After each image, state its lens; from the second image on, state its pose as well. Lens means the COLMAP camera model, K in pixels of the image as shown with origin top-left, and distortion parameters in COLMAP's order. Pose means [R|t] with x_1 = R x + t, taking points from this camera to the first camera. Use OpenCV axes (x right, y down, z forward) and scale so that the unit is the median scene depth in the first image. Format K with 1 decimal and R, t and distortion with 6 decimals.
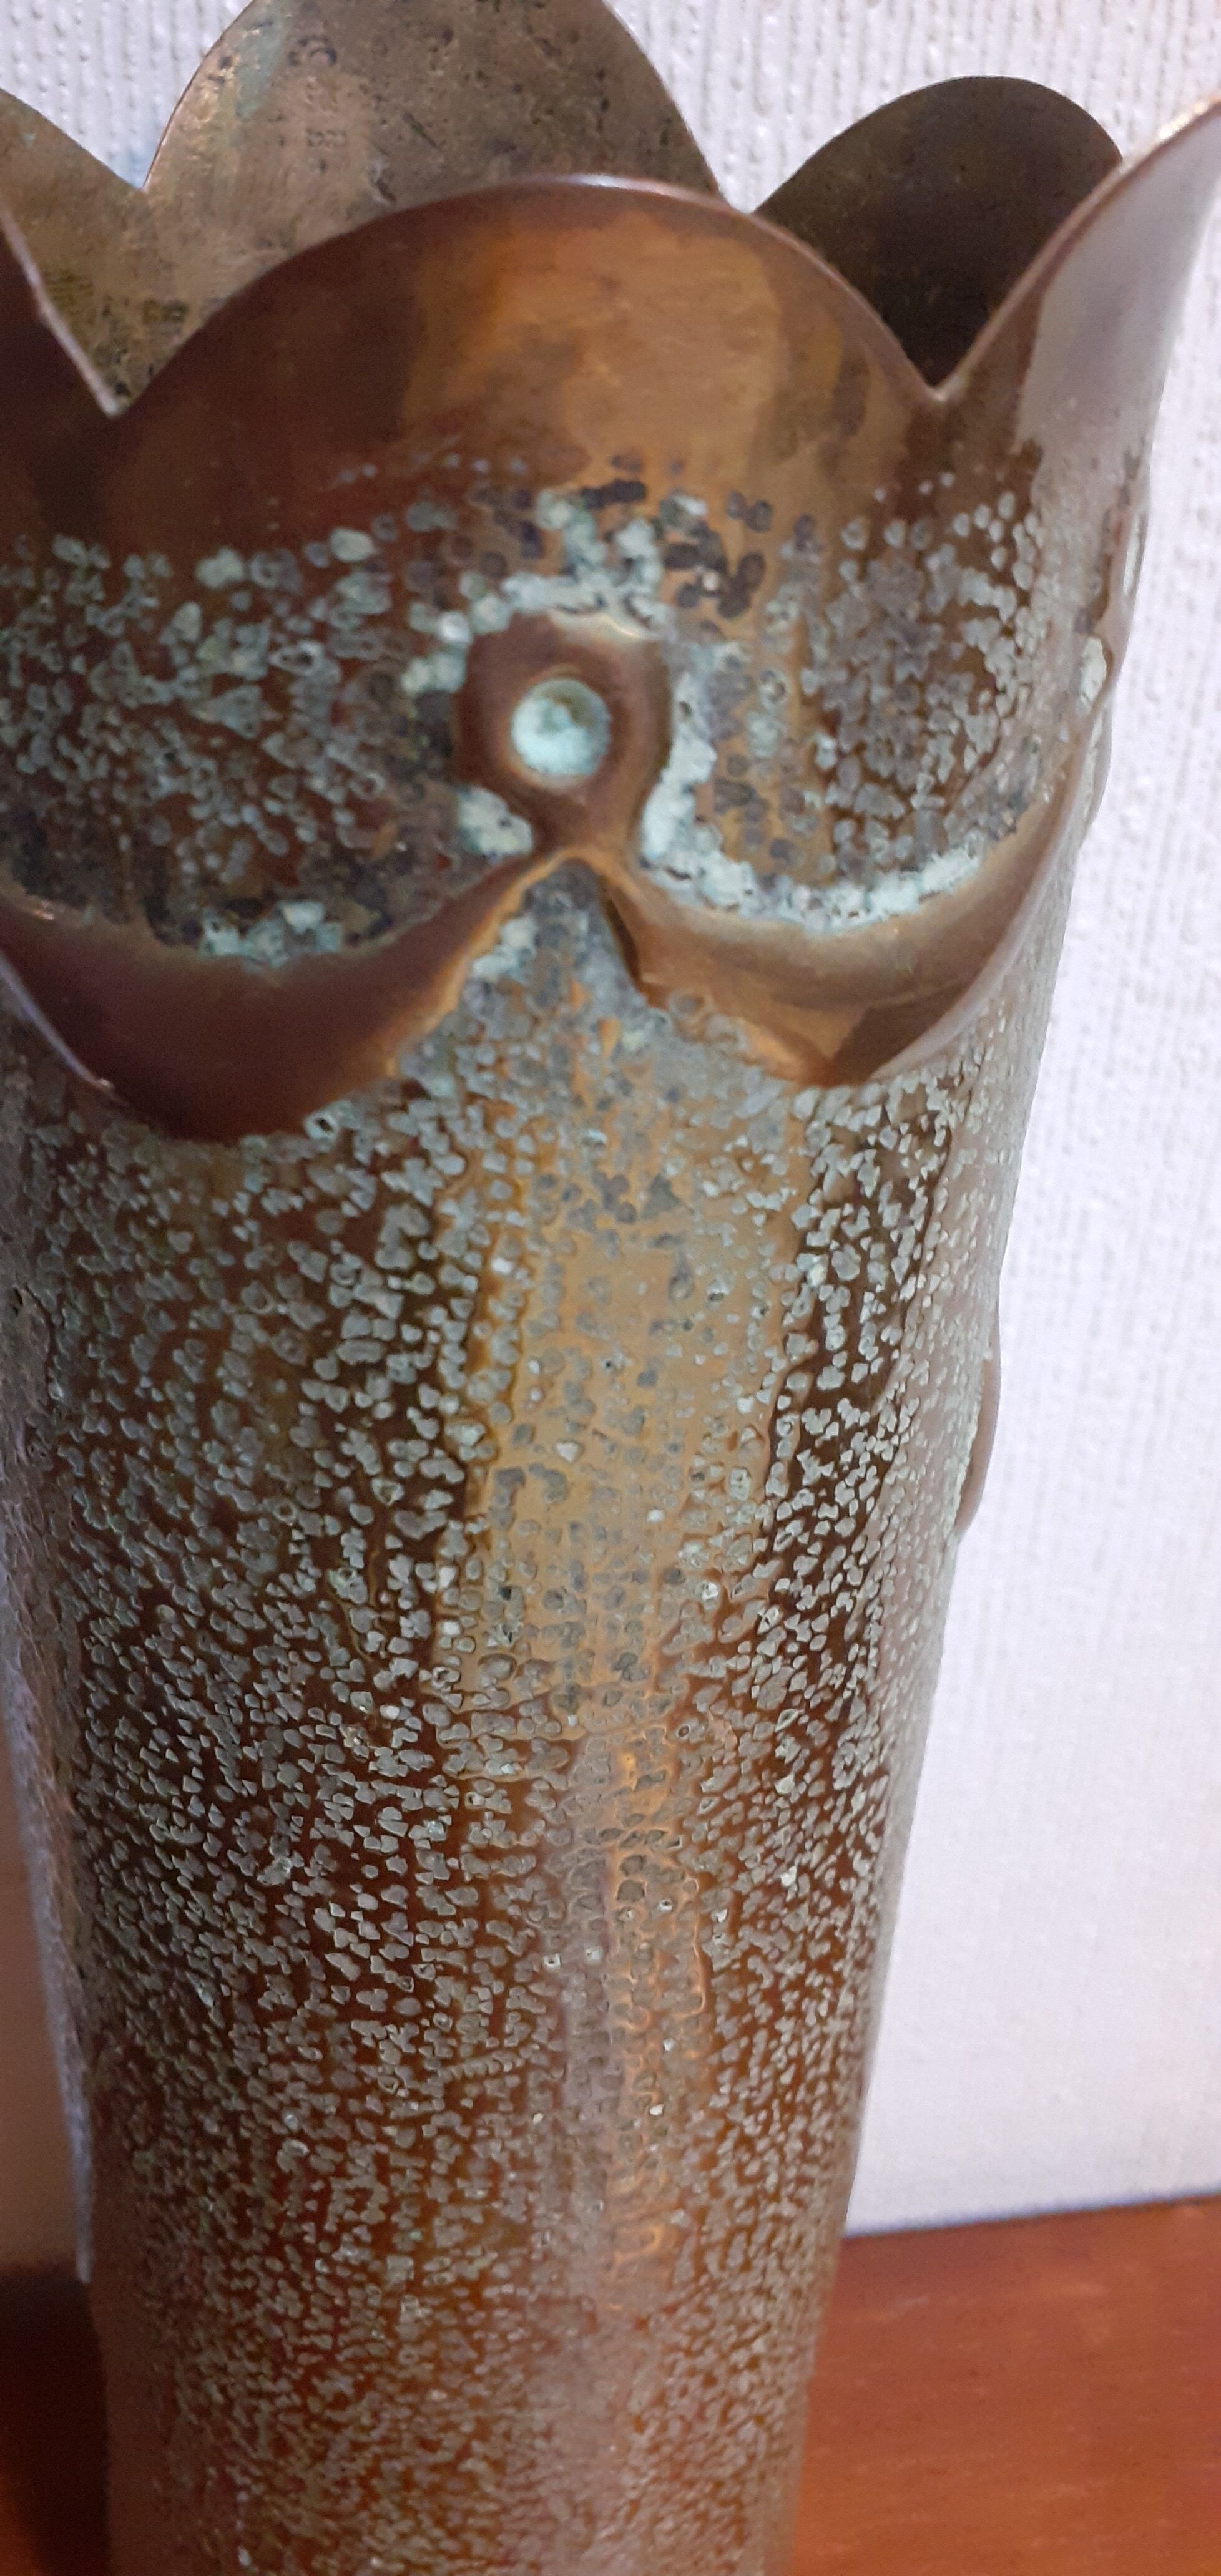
lens RADIAL K [[2243.6, 0, 610.5], [0, 2243.6, 1288.0], [0, 0, 1]] dist [0.275648, -0.762108]
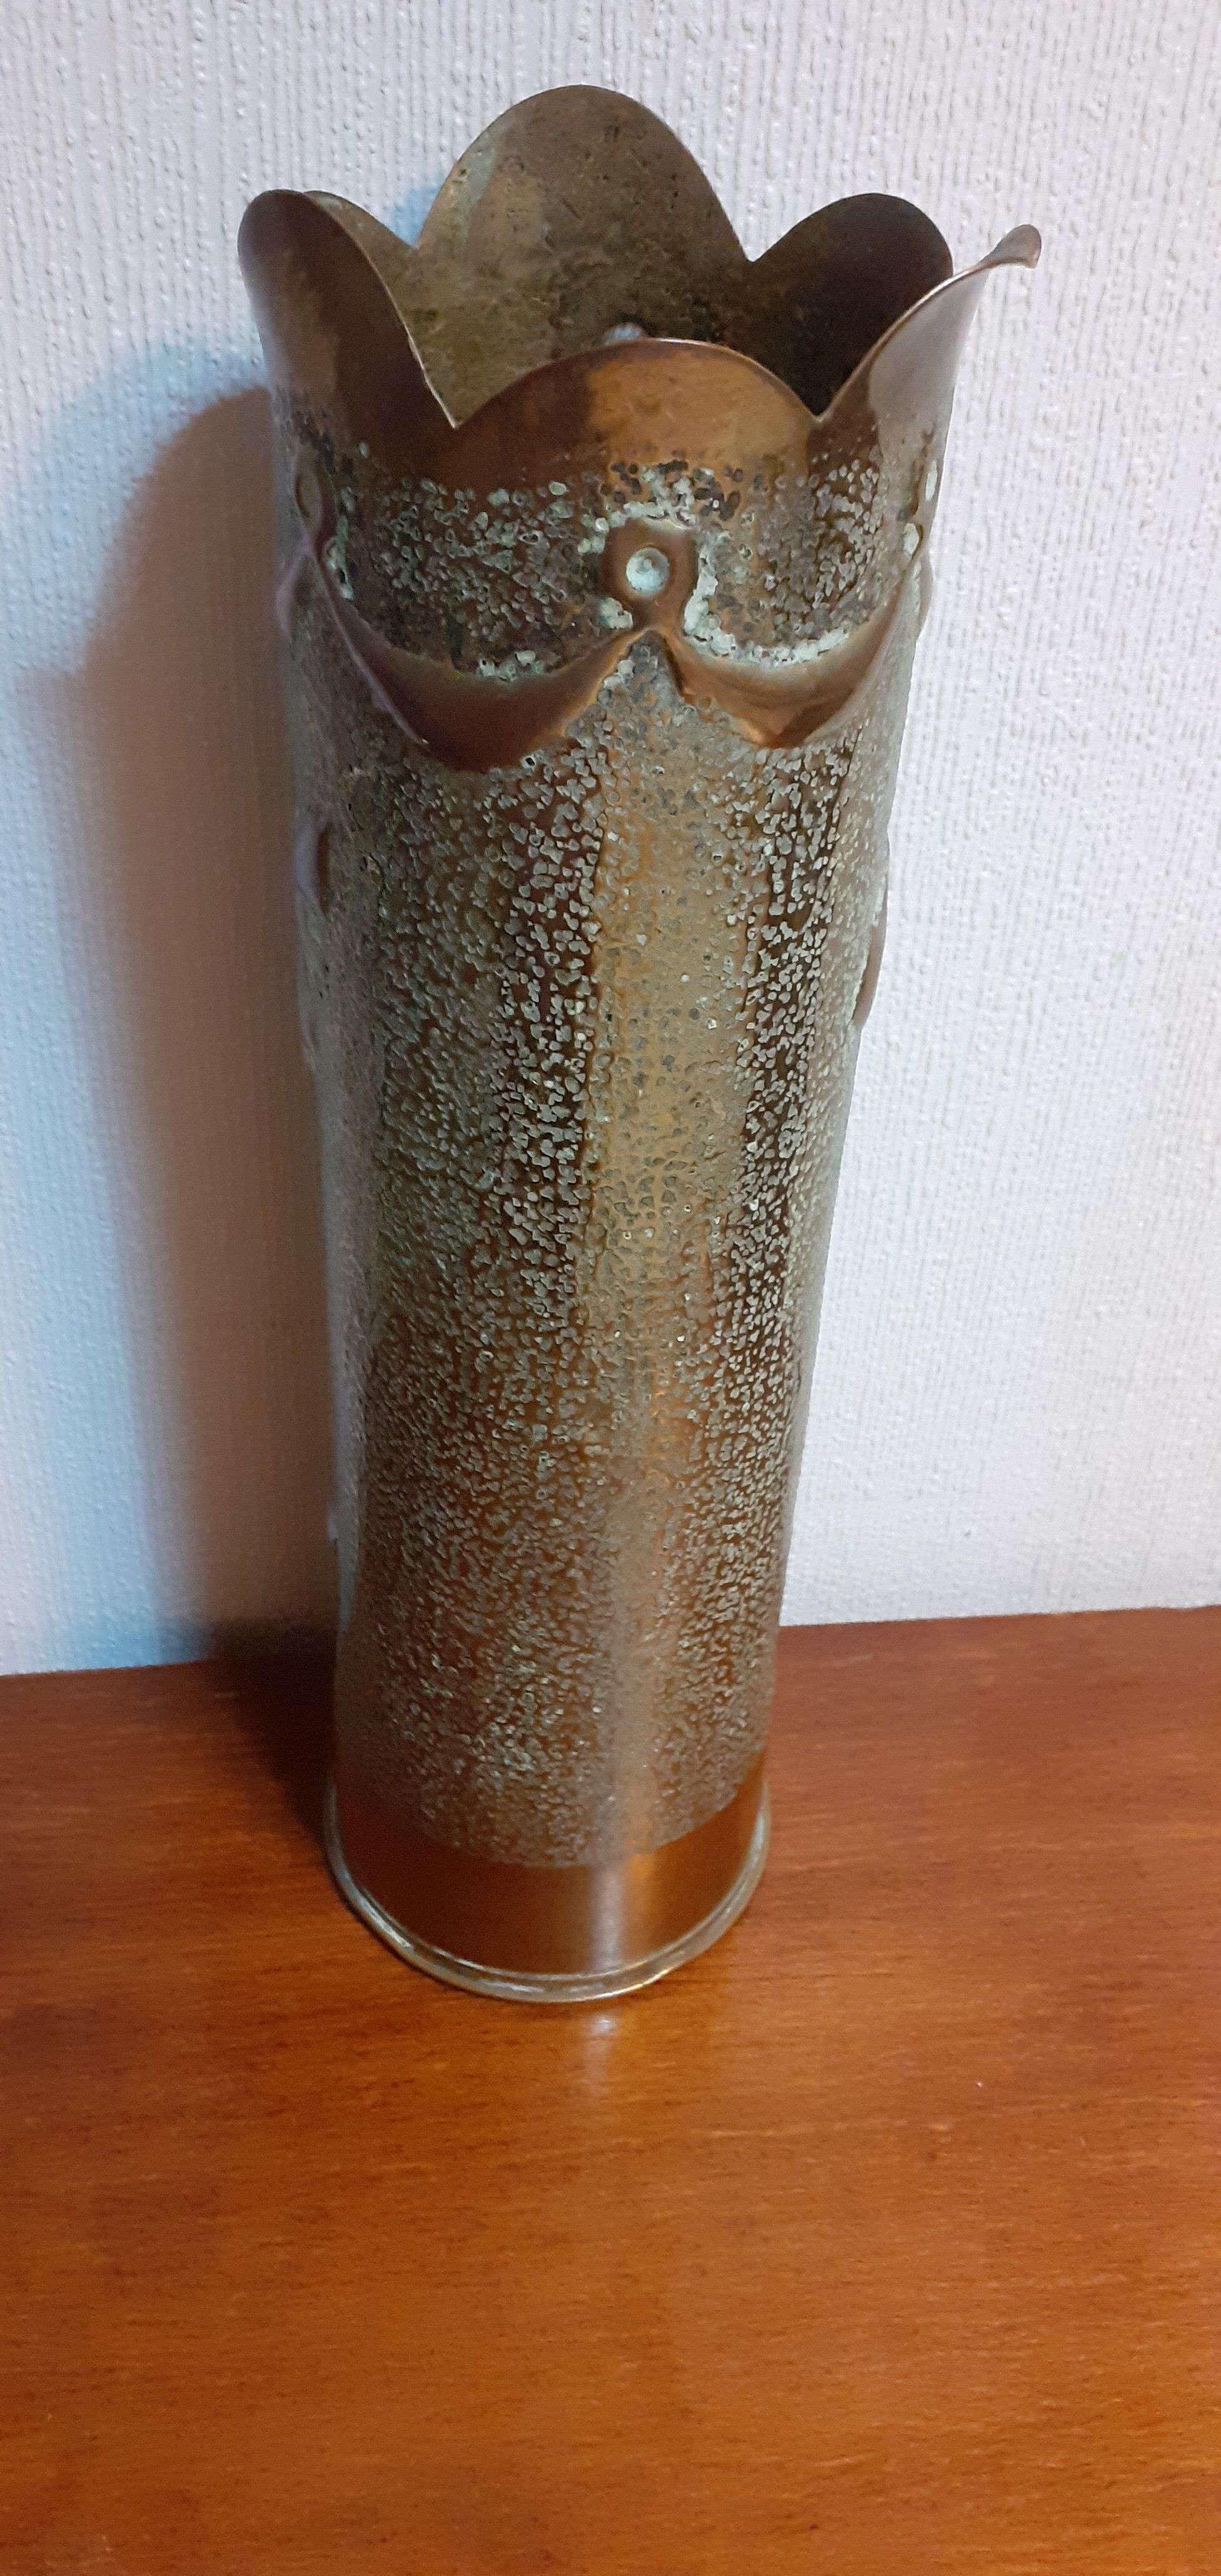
lens RADIAL K [[2243.6, 0, 610.5], [0, 2243.6, 1288.0], [0, 0, 1]] dist [0.275648, -0.762108]
pose [[0.999533, 0.019316, -0.023660, 0.006190], [-0.017179, 0.996023, 0.087430, 0.190913], [0.025255, -0.086983, 0.995890, -0.954390]]
